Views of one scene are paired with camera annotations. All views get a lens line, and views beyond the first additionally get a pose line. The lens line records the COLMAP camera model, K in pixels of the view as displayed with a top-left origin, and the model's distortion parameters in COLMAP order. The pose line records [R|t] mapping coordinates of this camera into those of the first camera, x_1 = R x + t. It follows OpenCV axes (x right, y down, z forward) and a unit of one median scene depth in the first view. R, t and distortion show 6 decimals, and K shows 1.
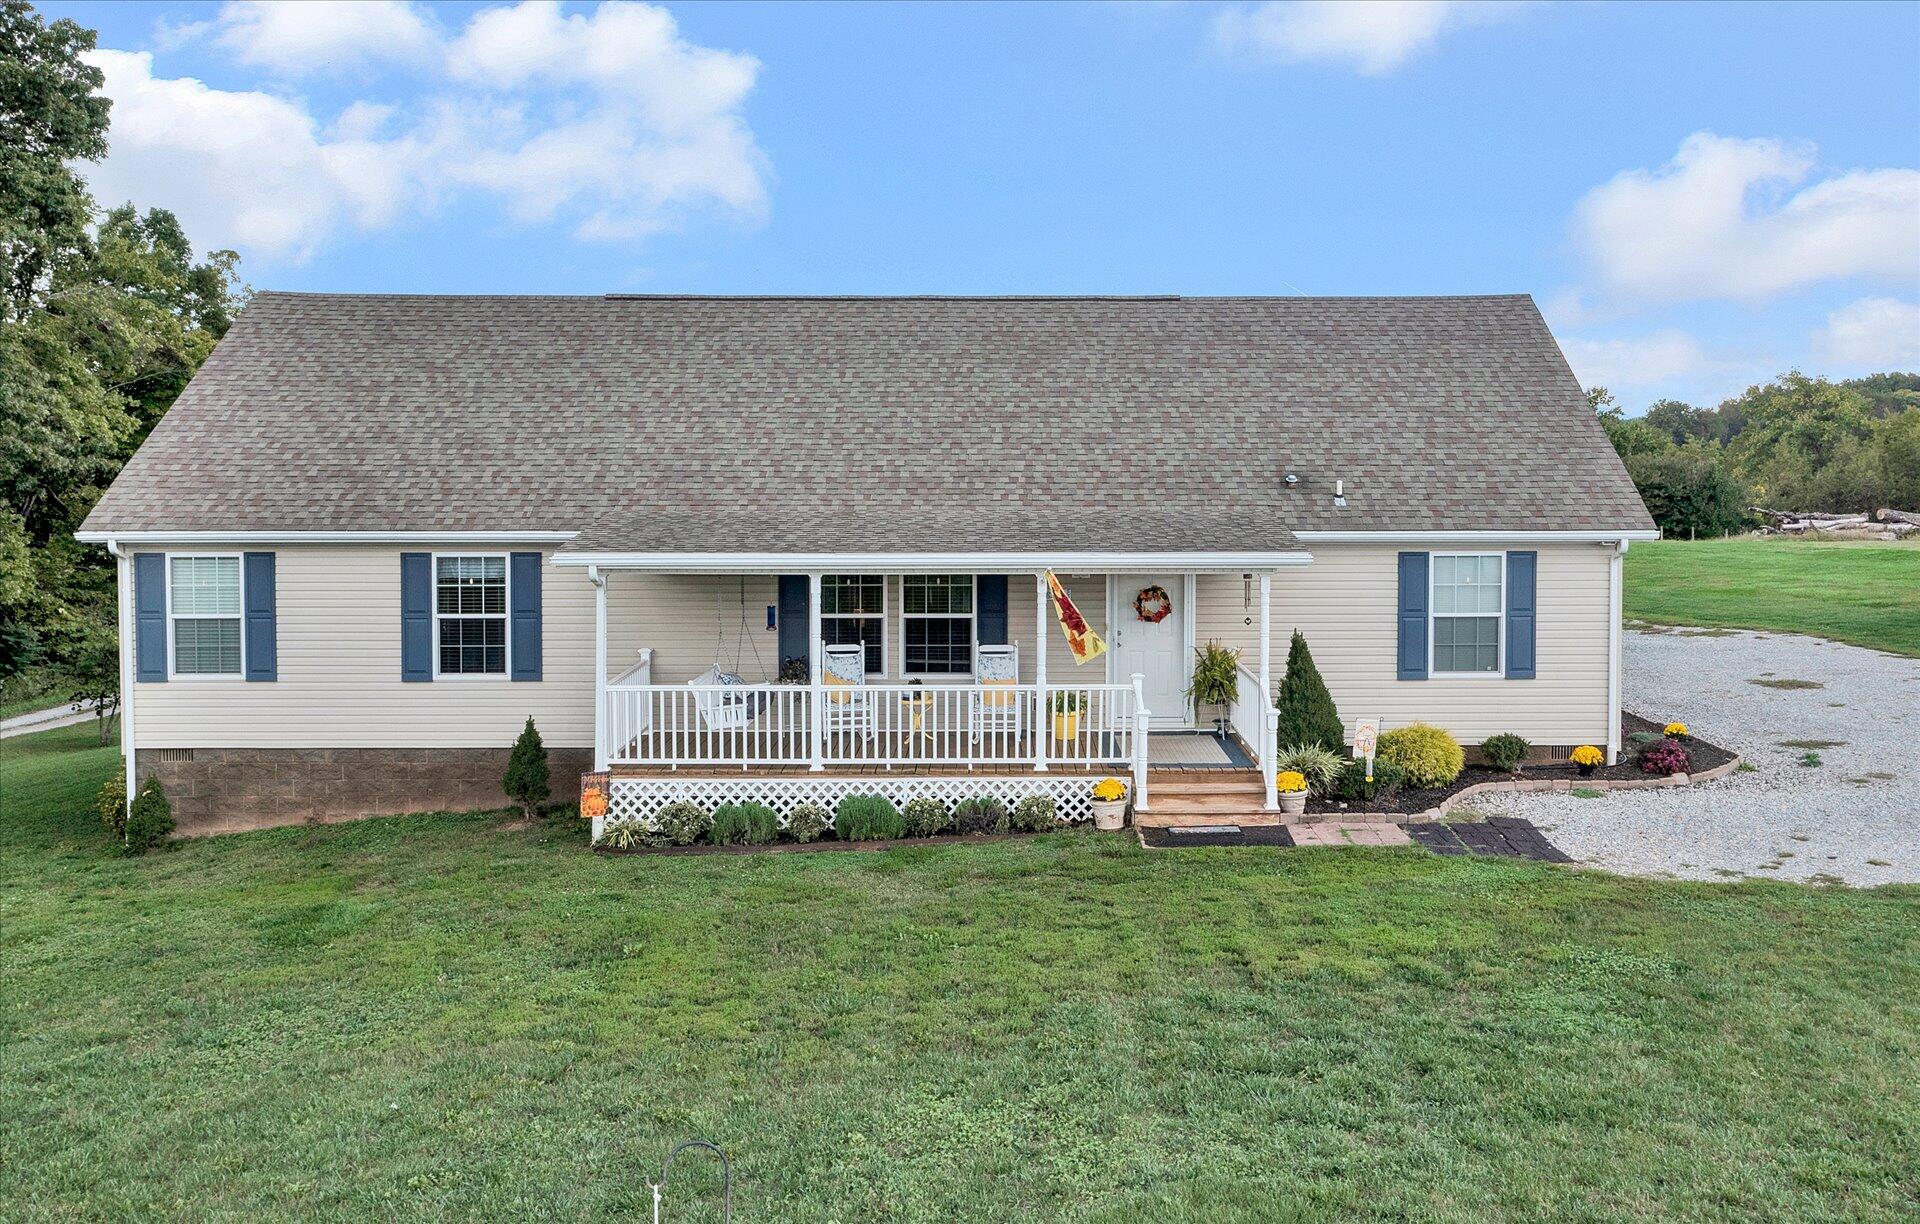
lens RADIAL K [[1743.1, 0, 1007.7], [0, 1743.1, 603.0], [0, 0, 1]] dist [-0.015255, 0.020152]
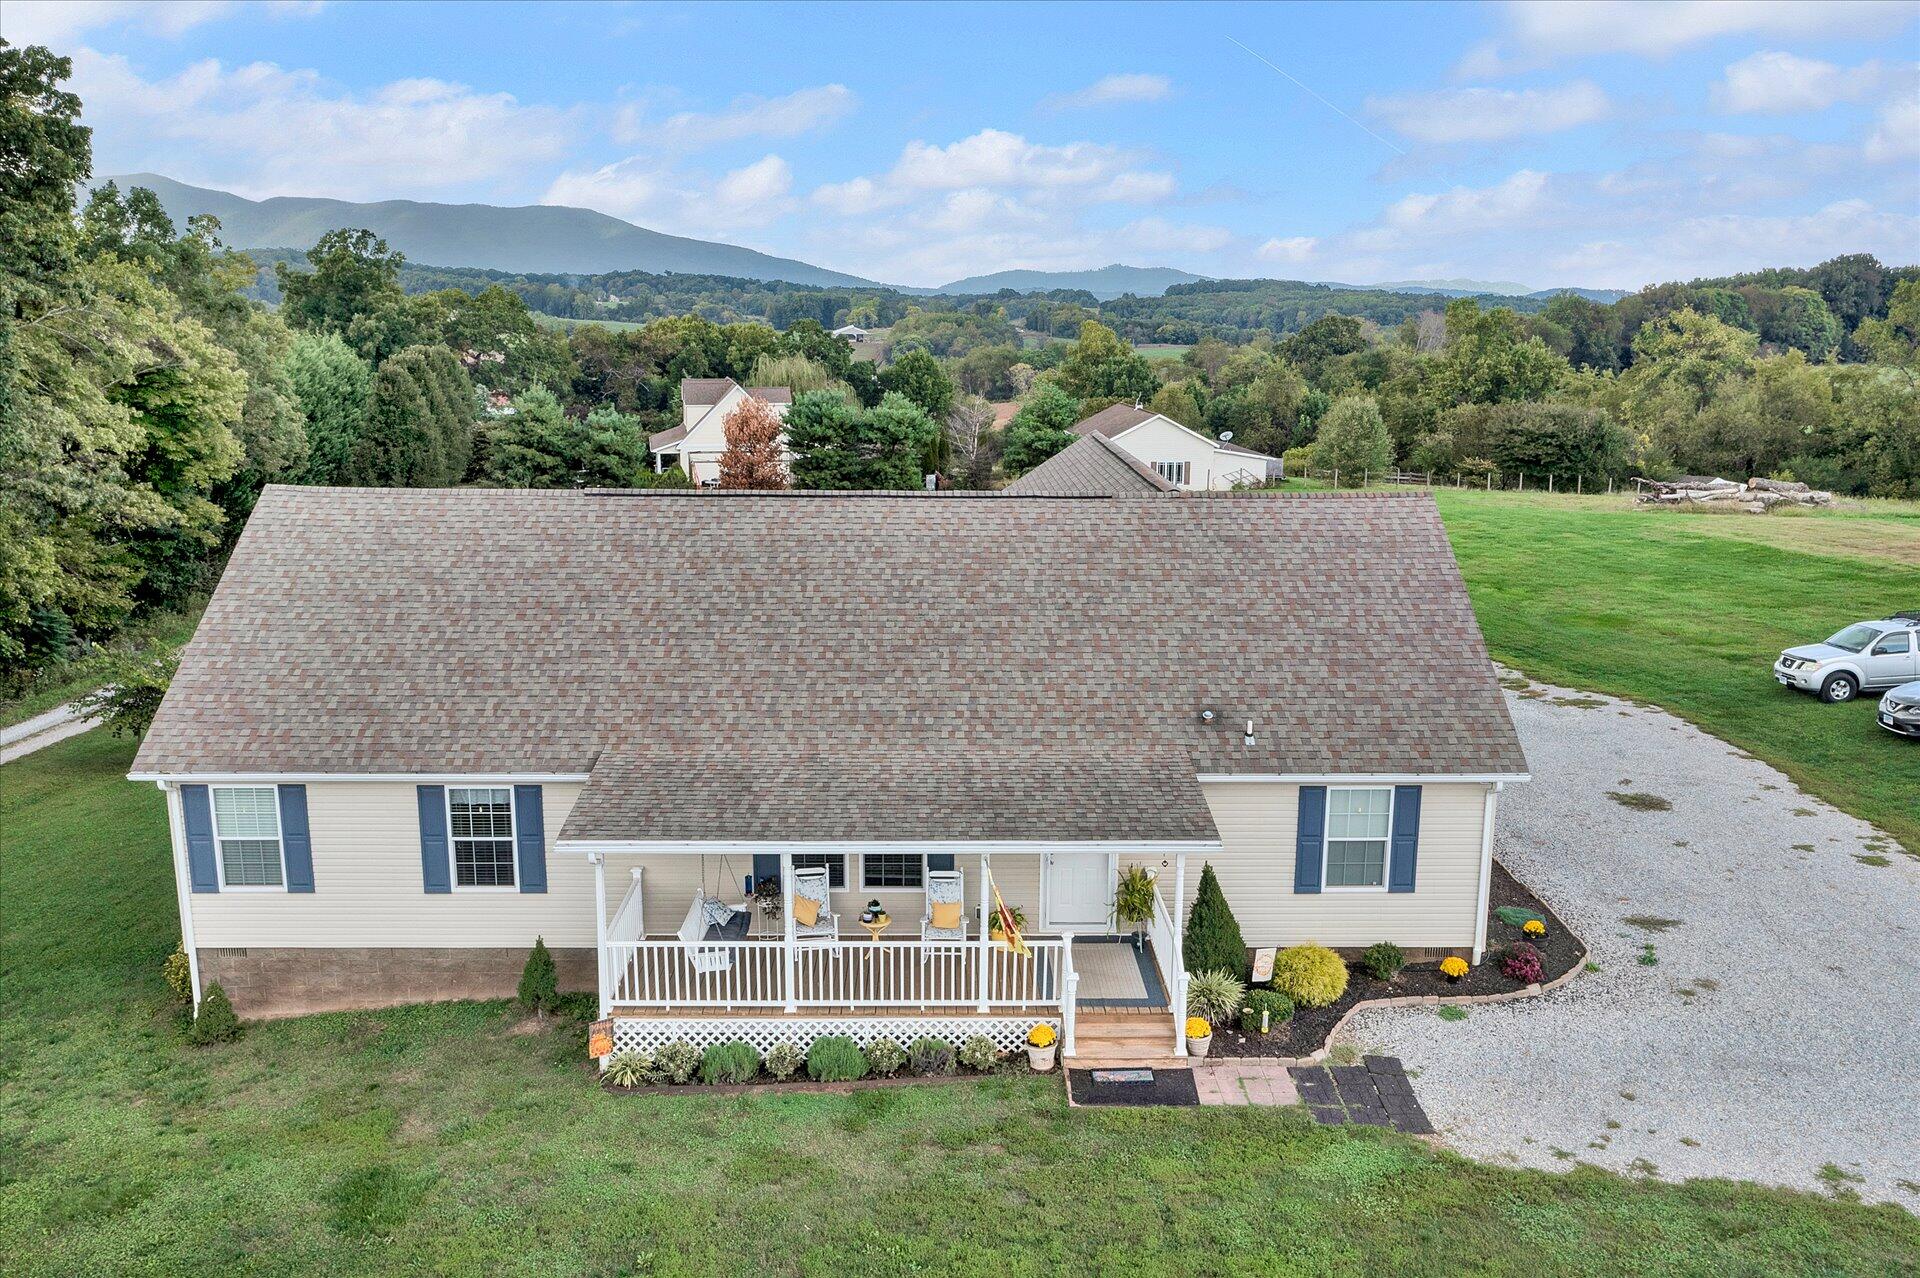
lens RADIAL K [[1613.0, 0, 951.4], [0, 1613.0, 644.5], [0, 0, 1]] dist [-0.012909, 0.007141]
pose [[0.999990, 0.001490, 0.004262, -0.006342], [-0.002244, 0.983138, 0.182853, -0.298930], [-0.003918, -0.182861, 0.983131, -0.011432]]
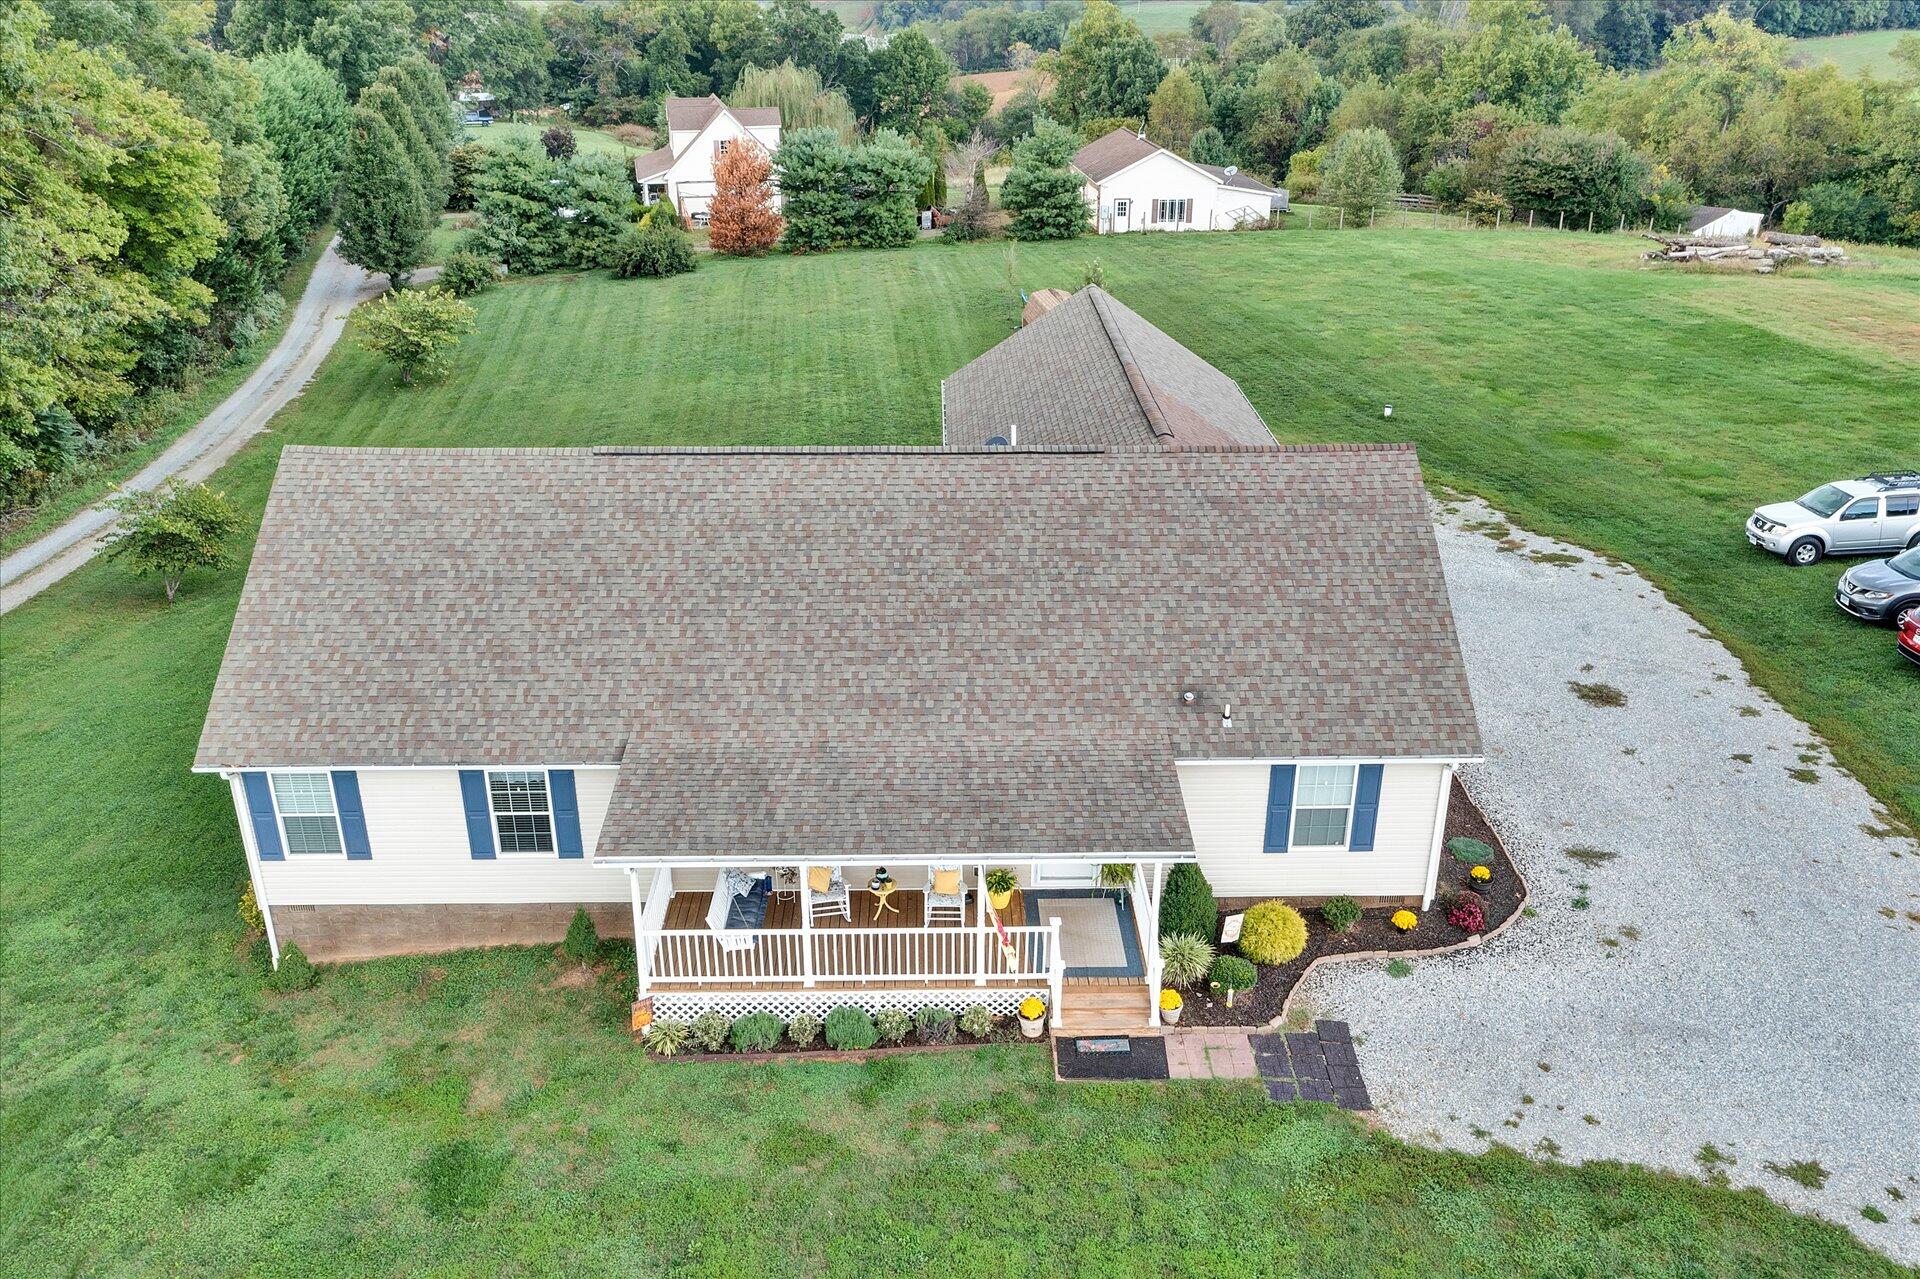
lens RADIAL K [[1613.0, 0, 951.1], [0, 1613.0, 667.3], [0, 0, 1]] dist [-0.012909, 0.007141]
pose [[0.999973, -0.005458, 0.004879, -0.006641], [0.003048, 0.916344, 0.400380, -0.525388], [-0.006656, -0.400354, 0.916336, -0.012752]]
